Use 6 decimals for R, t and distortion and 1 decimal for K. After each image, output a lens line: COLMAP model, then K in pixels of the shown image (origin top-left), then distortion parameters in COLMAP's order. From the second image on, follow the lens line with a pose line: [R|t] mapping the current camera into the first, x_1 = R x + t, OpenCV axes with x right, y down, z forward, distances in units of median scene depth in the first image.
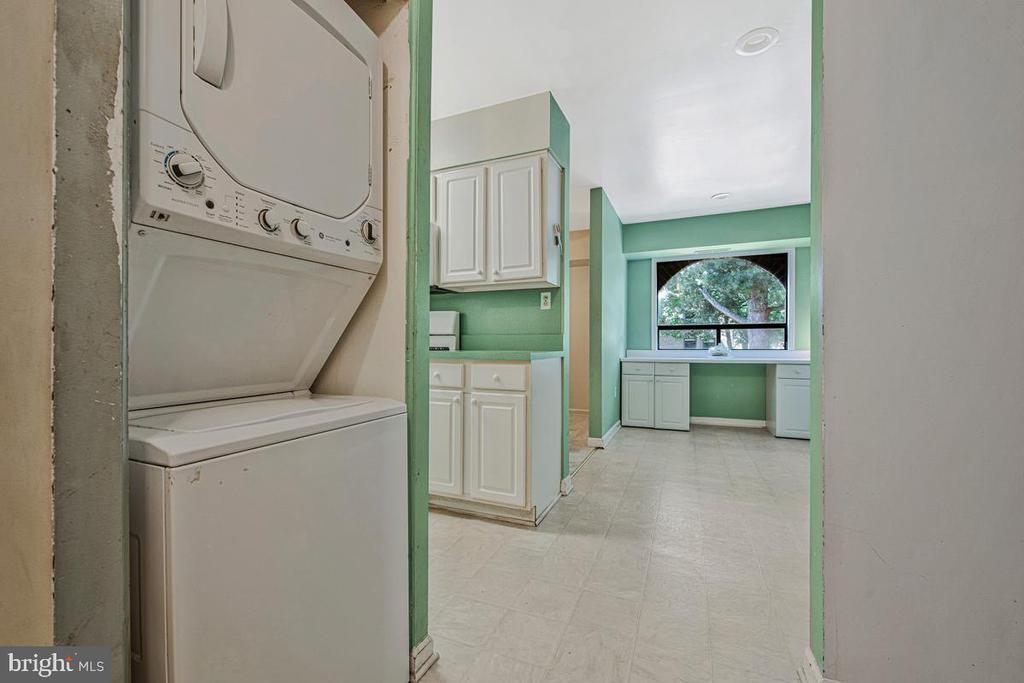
lens RADIAL K [[426.9, 0, 508.2], [0, 426.9, 338.9], [0, 0, 1]] dist [-0.014272, -0.000298]
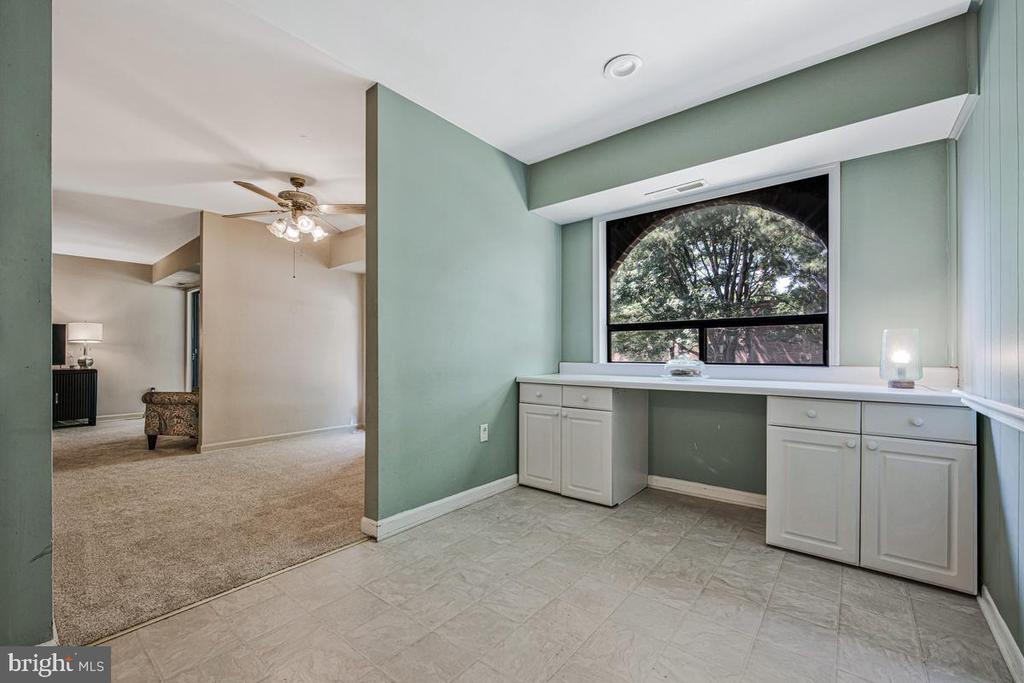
lens RADIAL K [[422.8, 0, 495.9], [0, 422.8, 345.0], [0, 0, 1]] dist [-0.010684, 0.000121]
pose [[0.956061, -0.010541, -0.292978, 0.421510], [0.011990, 0.999923, 0.003151, -0.004386], [0.292922, -0.006526, 0.956114, 0.393600]]
